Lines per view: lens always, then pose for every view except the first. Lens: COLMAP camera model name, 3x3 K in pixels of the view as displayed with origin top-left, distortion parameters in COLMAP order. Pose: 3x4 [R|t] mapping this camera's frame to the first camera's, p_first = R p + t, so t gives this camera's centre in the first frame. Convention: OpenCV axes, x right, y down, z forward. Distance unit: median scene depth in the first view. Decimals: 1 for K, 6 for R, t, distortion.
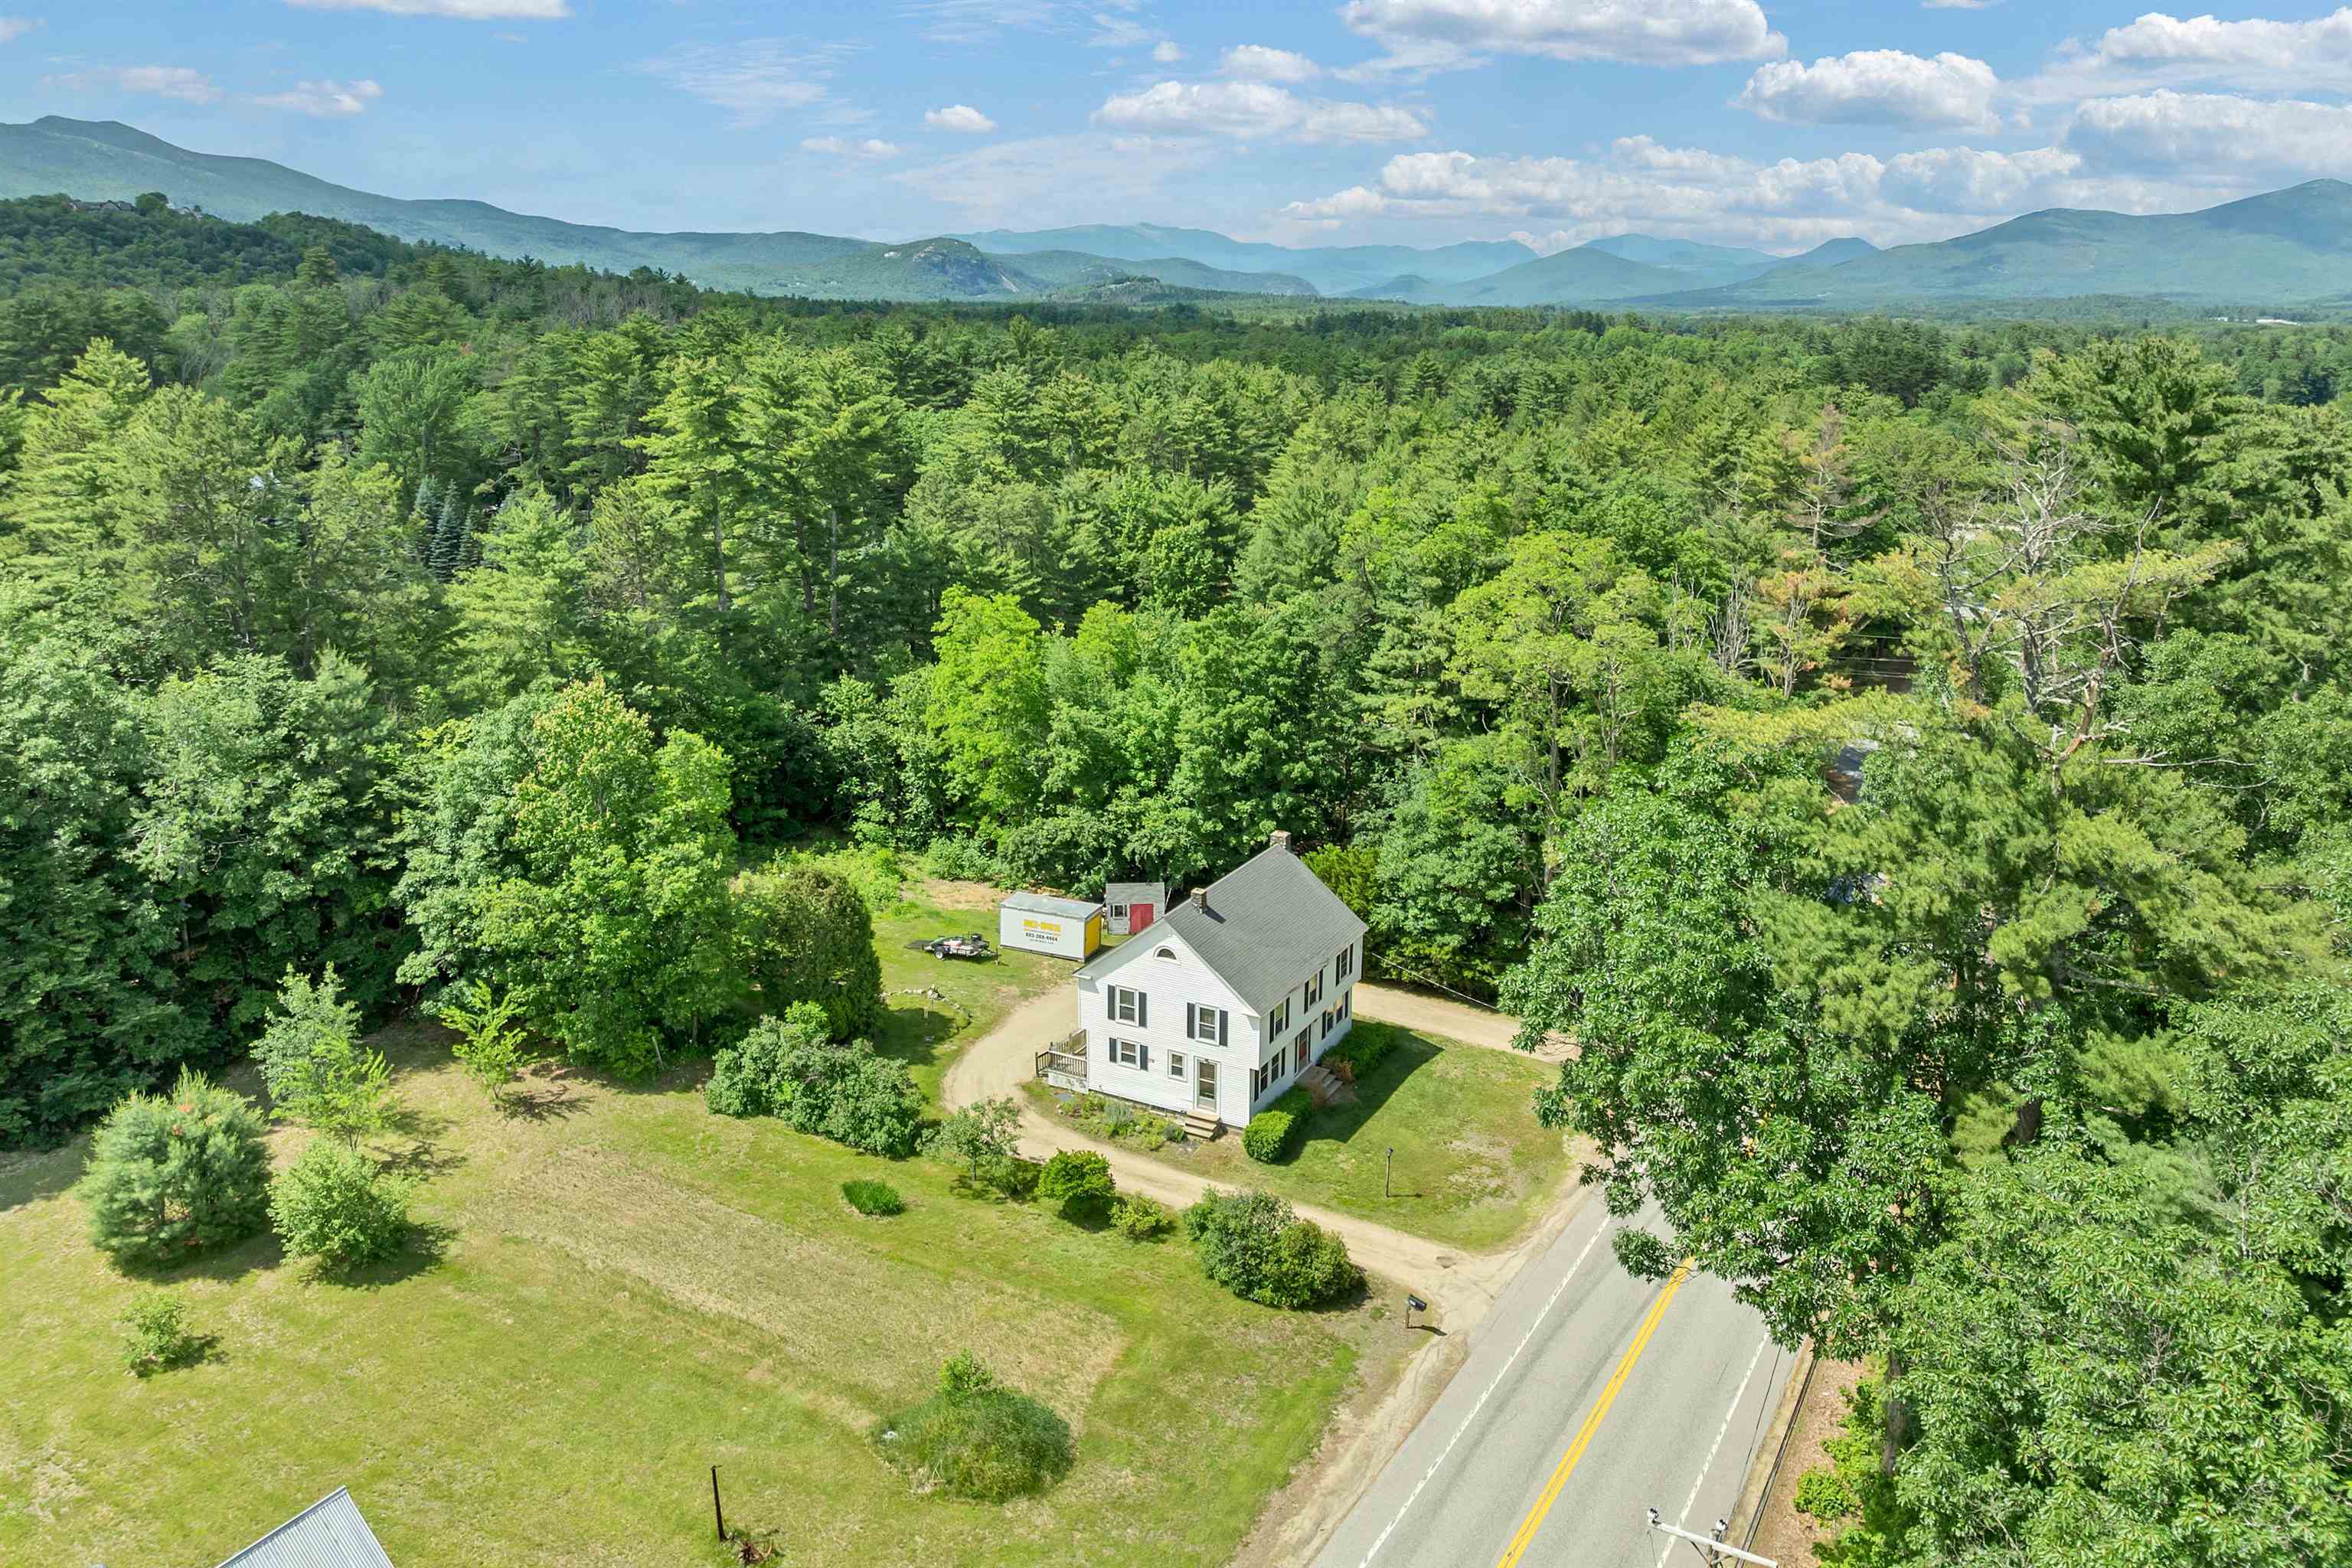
lens RADIAL K [[1683.3, 0, 1184.1], [0, 1683.3, 708.7], [0, 0, 1]] dist [-0.033087, -0.002059]
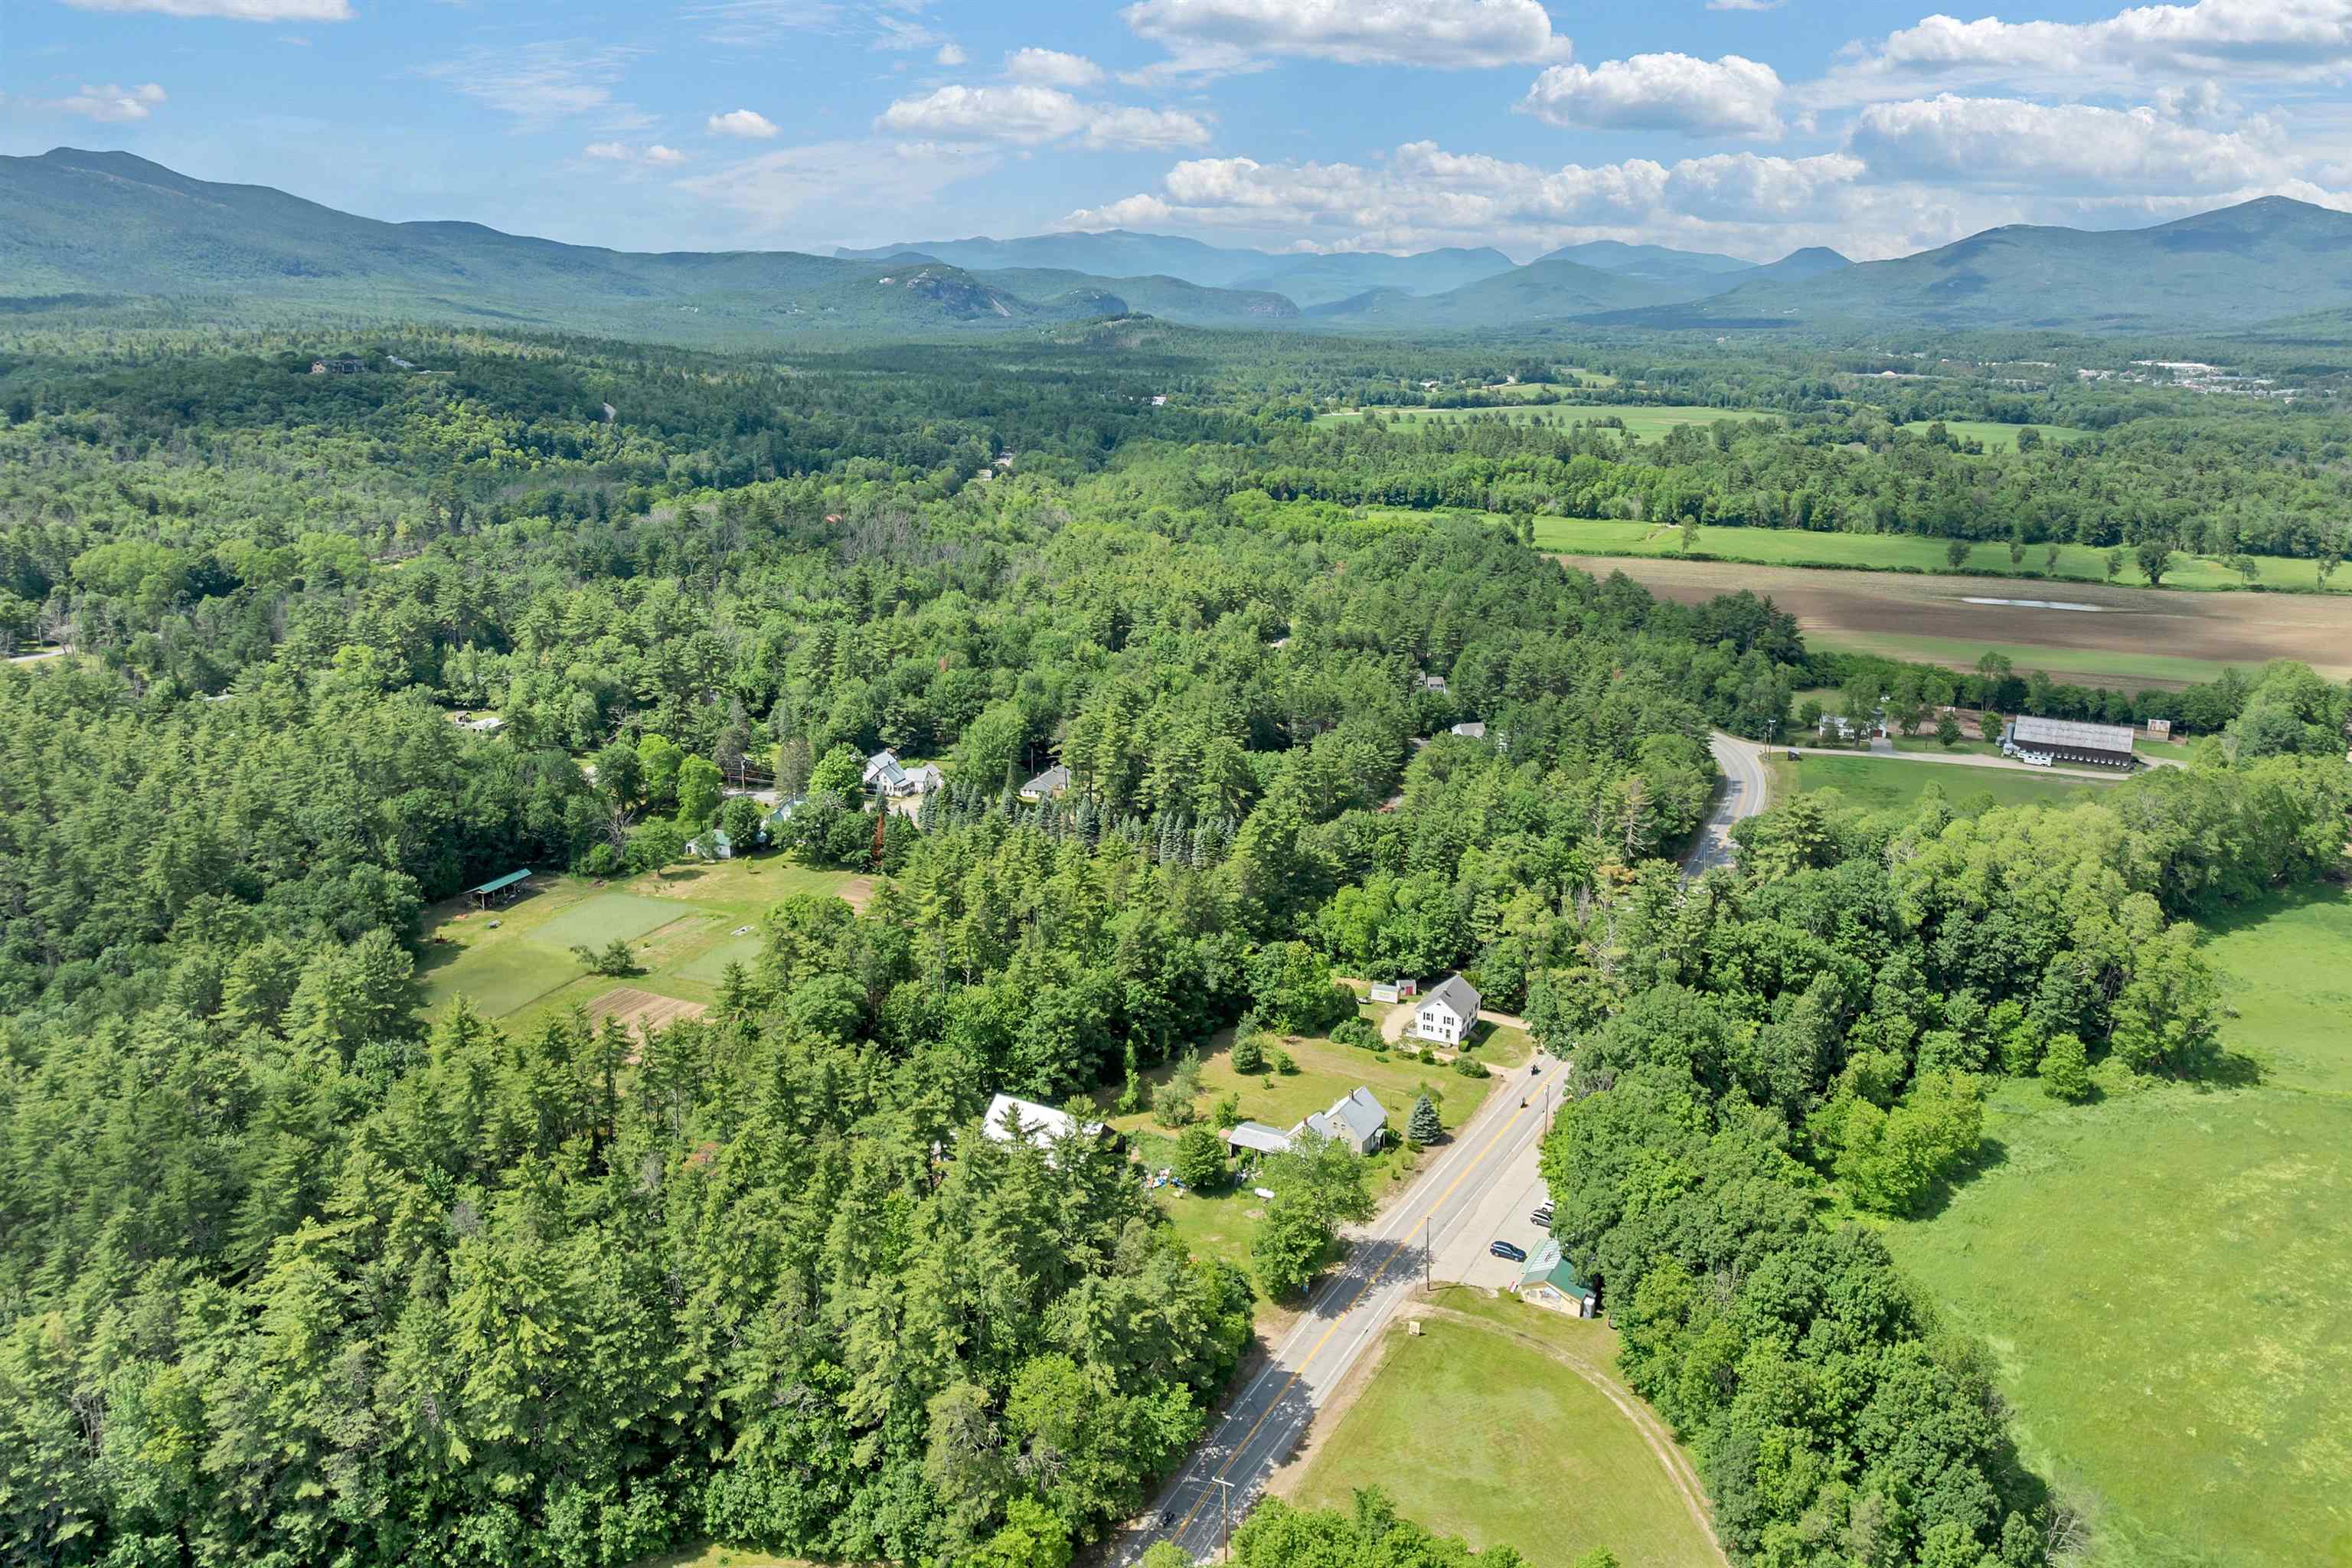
lens RADIAL K [[1637.9, 0, 1216.4], [0, 1637.9, 782.9], [0, 0, 1]] dist [-0.001002, -0.003276]
pose [[0.999572, -0.007530, 0.028265, -0.668180], [0.006447, 0.999248, 0.038229, -0.563607], [-0.028532, -0.038030, 0.998869, -3.034615]]
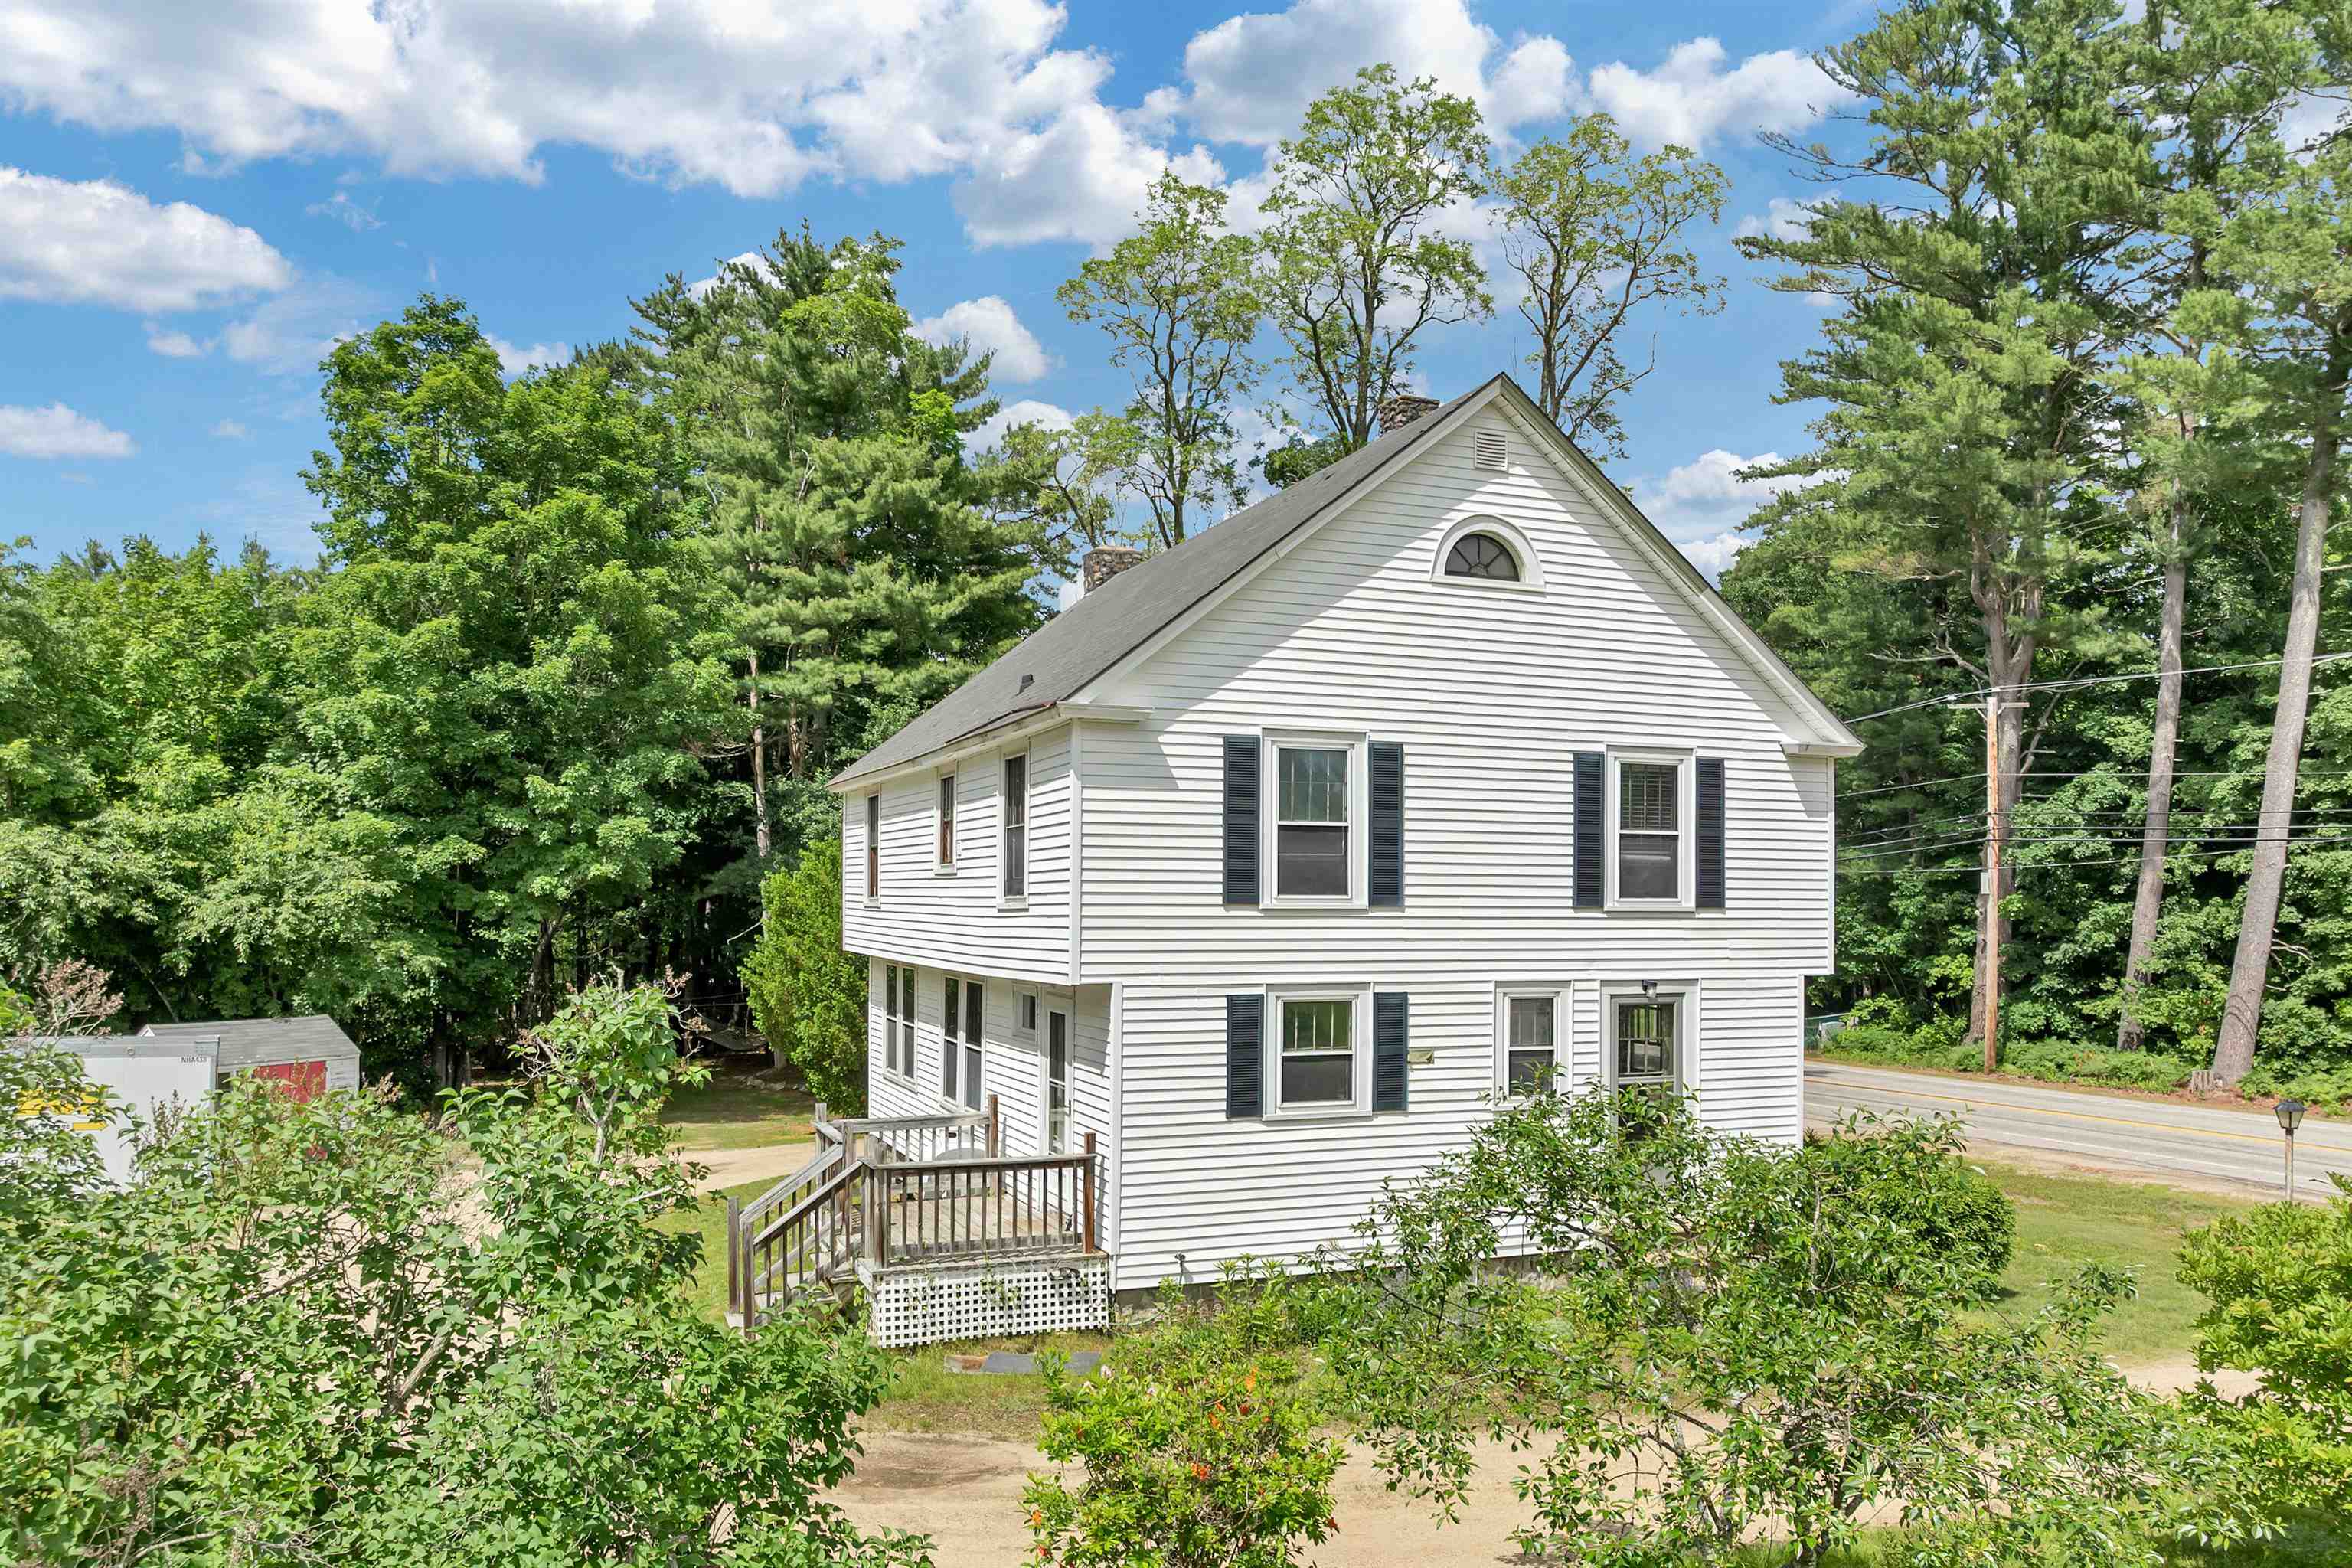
lens RADIAL K [[1695.0, 0, 1182.7], [0, 1695.0, 883.4], [0, 0, 1]] dist [-0.041151, 0.003842]
pose [[0.645809, 0.004358, 0.763487, -0.212256], [0.173941, 0.972847, -0.152684, 0.212005], [-0.743422, 0.231407, 0.627515, 0.859431]]
